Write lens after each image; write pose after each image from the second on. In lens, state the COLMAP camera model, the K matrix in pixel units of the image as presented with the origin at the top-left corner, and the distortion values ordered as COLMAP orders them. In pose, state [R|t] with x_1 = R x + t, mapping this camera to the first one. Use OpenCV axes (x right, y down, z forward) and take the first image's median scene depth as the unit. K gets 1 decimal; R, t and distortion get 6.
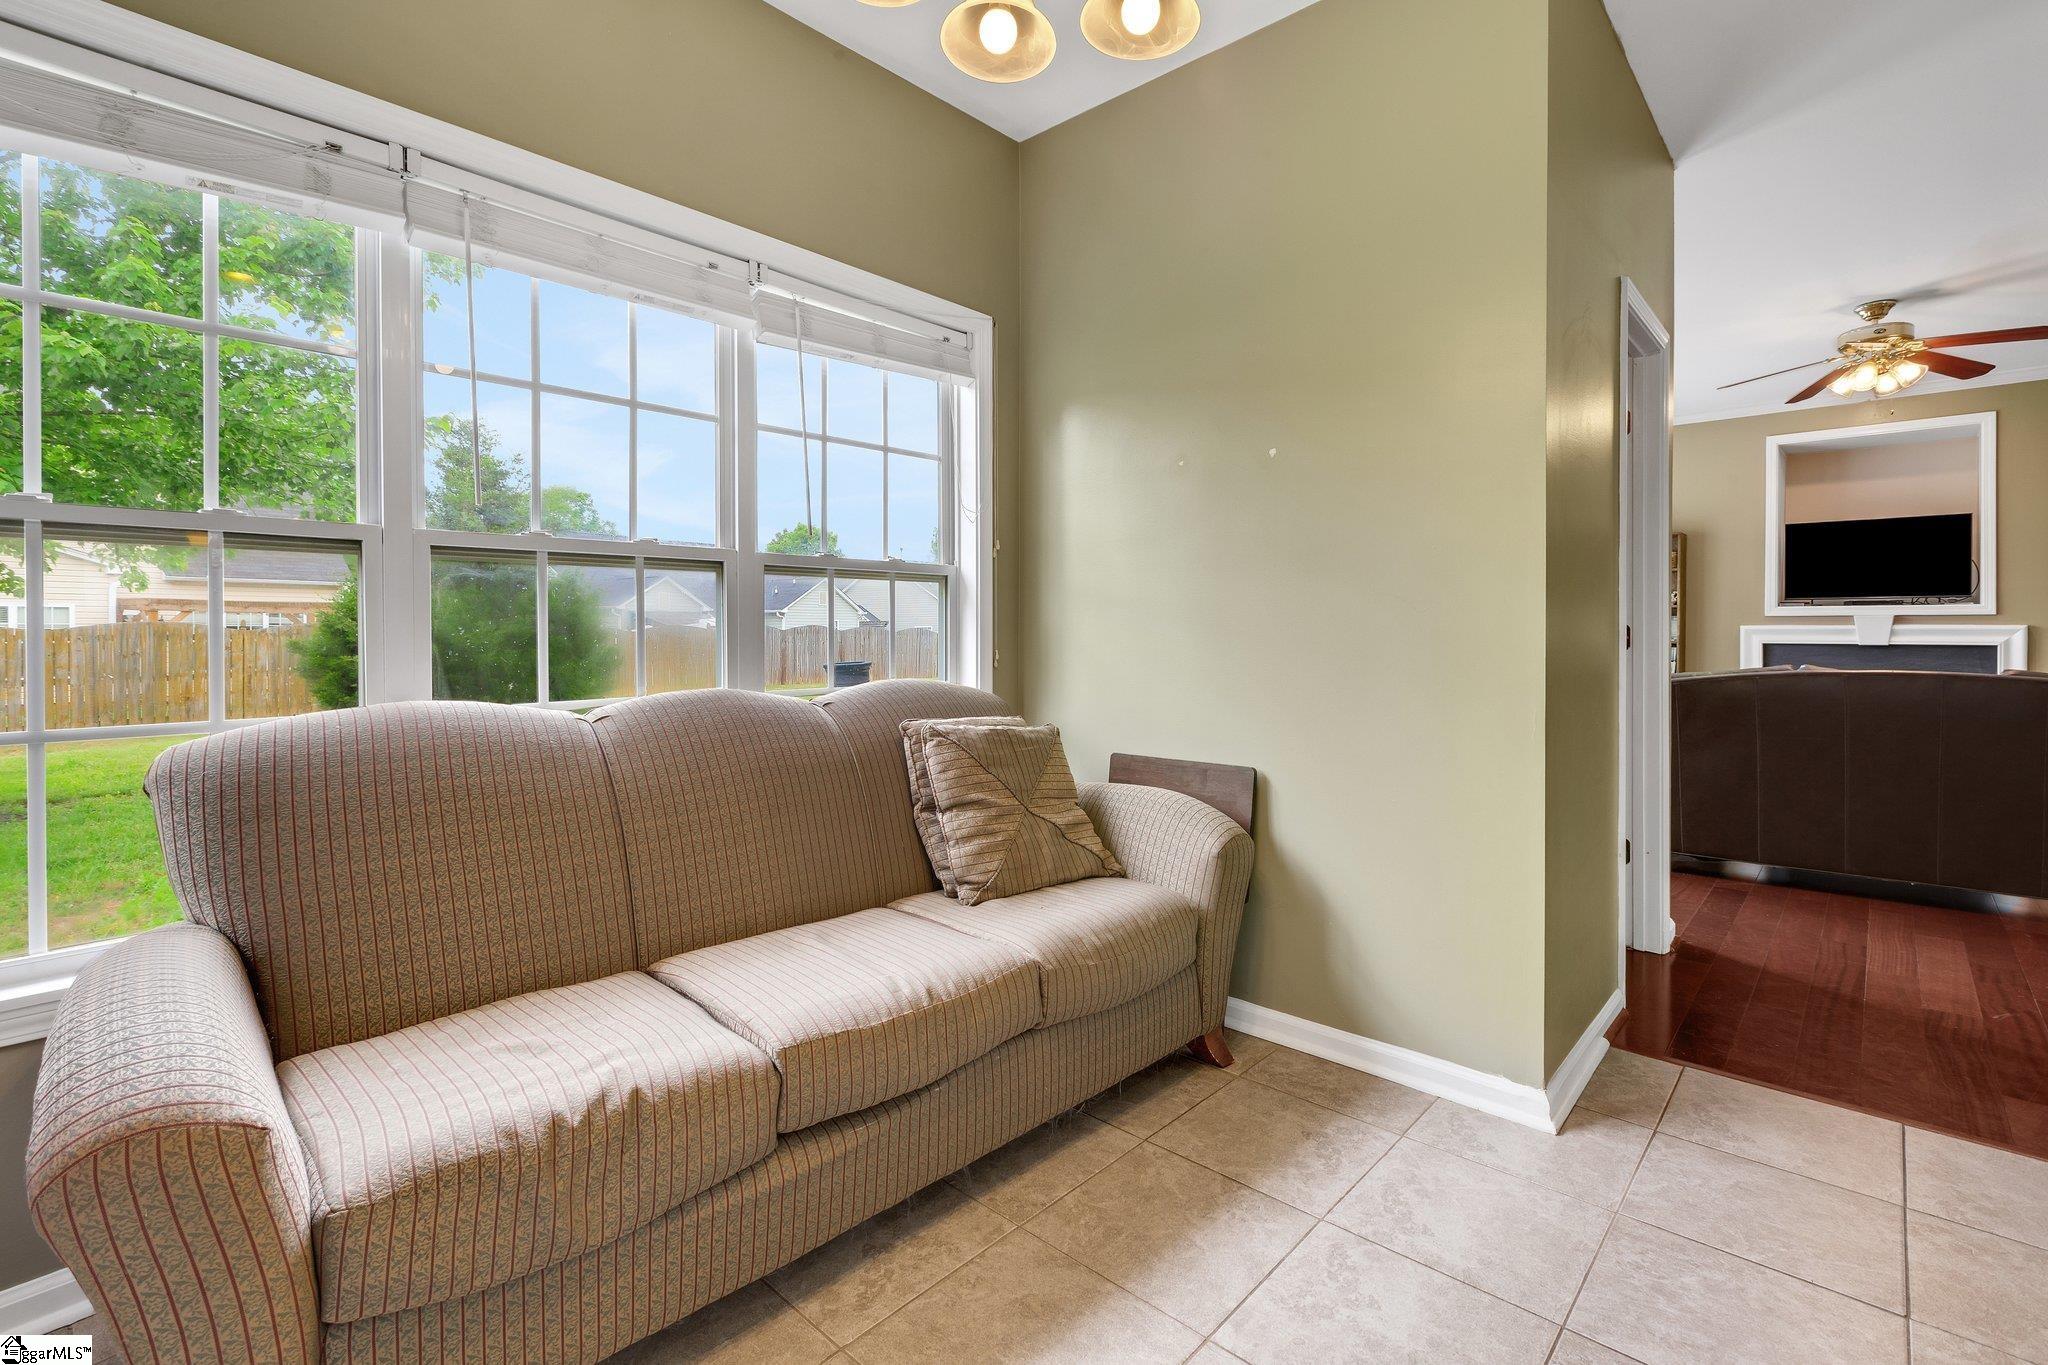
lens RADIAL K [[933.1, 0, 1027.7], [0, 933.1, 633.9], [0, 0, 1]] dist [0.000918, -0.001035]
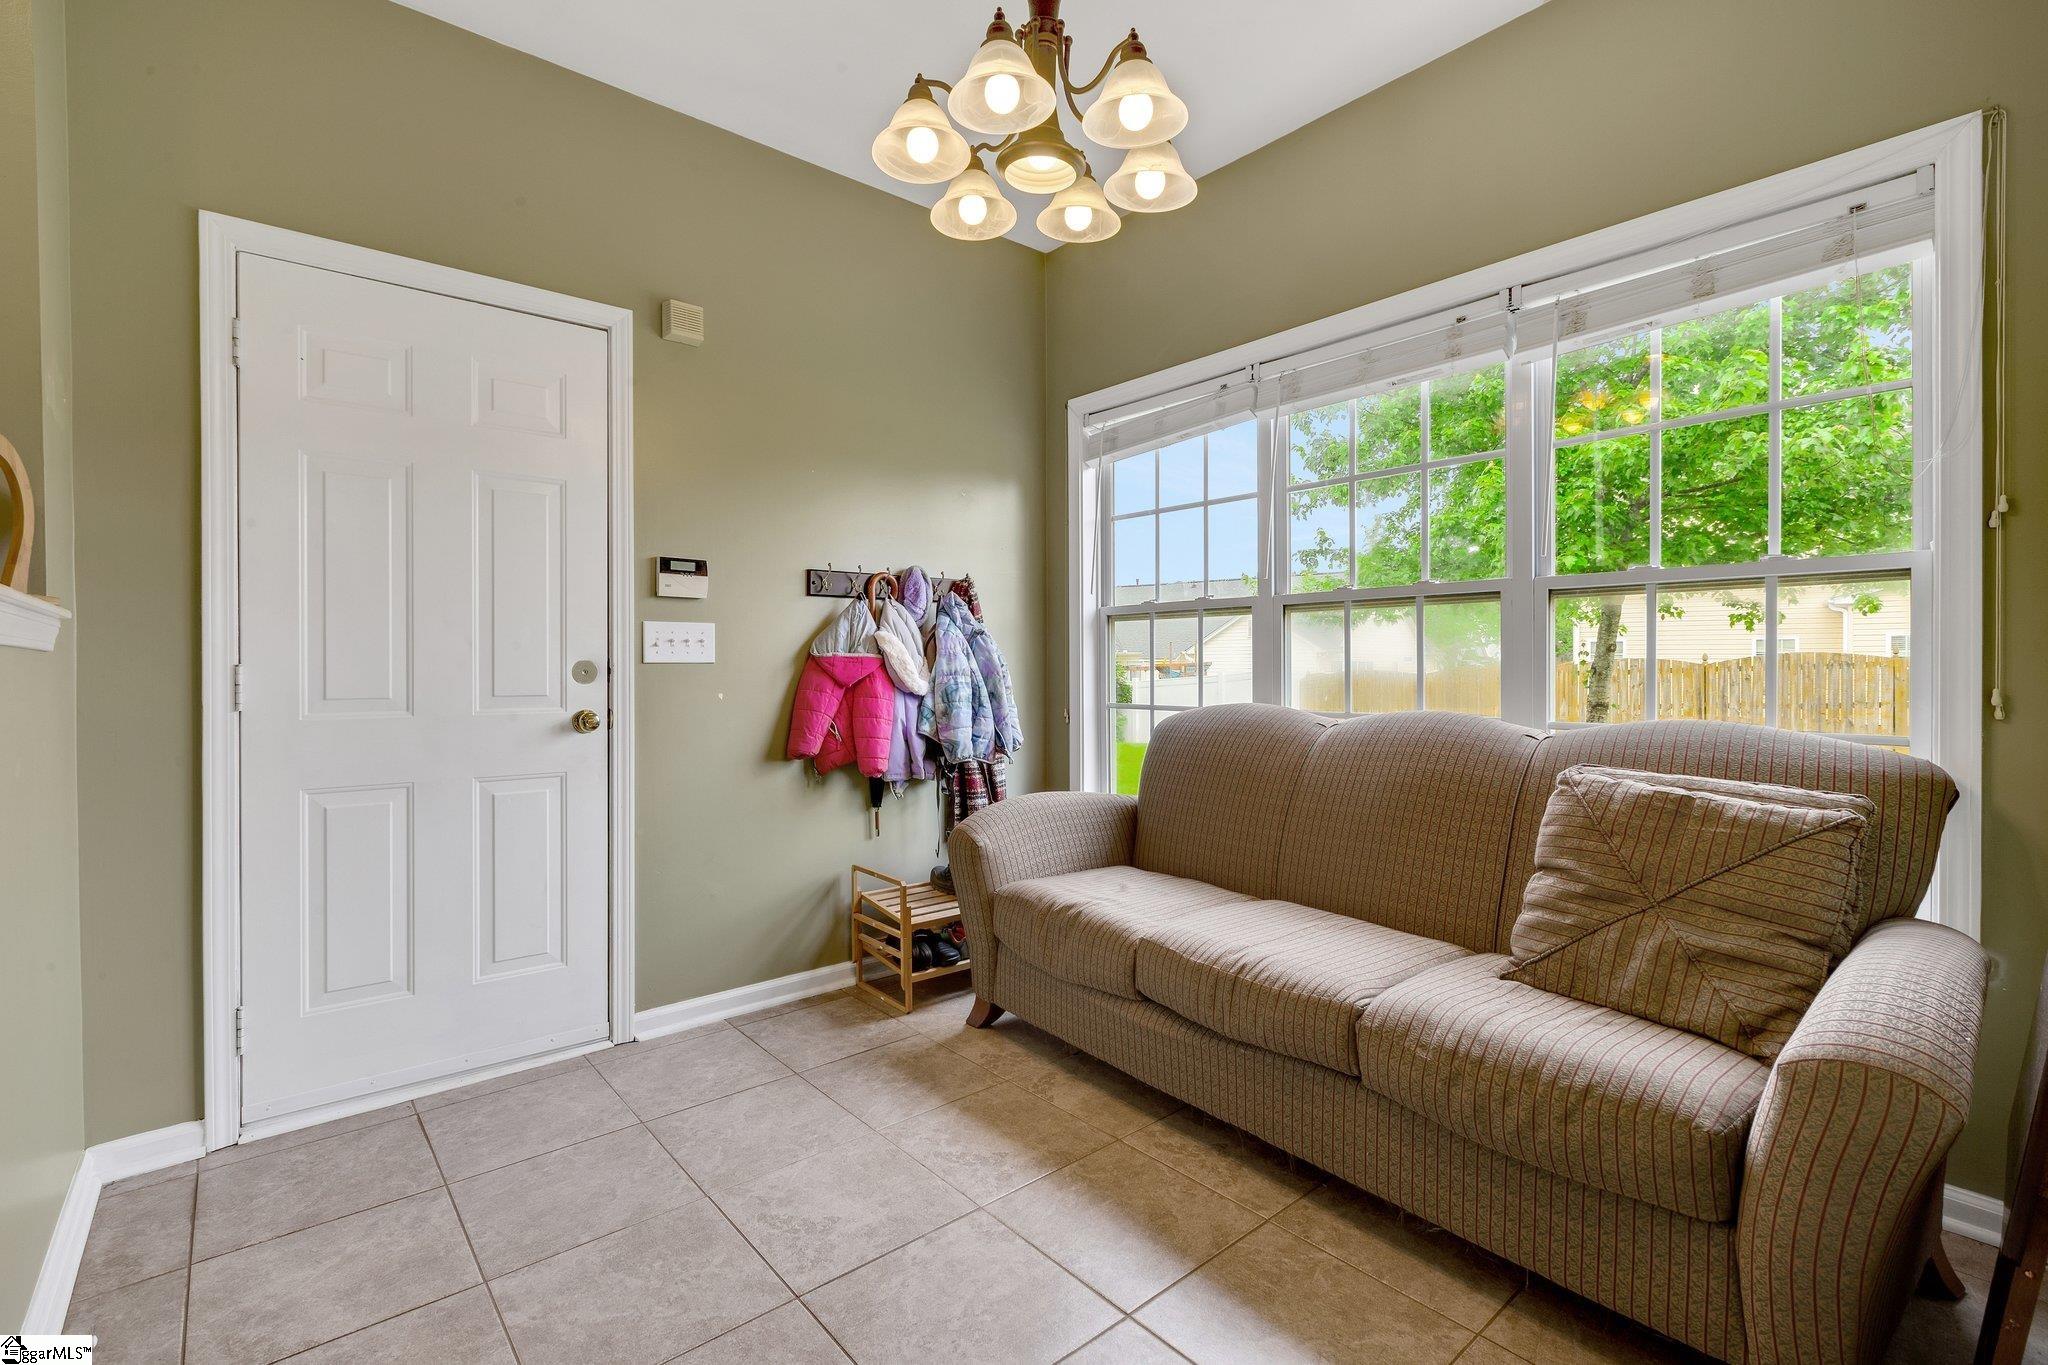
lens RADIAL K [[933.1, 0, 1032.8], [0, 933.1, 674.5], [0, 0, 1]] dist [0.000918, -0.001035]
pose [[-0.120843, 0.009902, -0.992622, 0.790213], [-0.003594, 0.999939, 0.010412, 0.005344], [0.992665, 0.004826, -0.120800, 0.637666]]
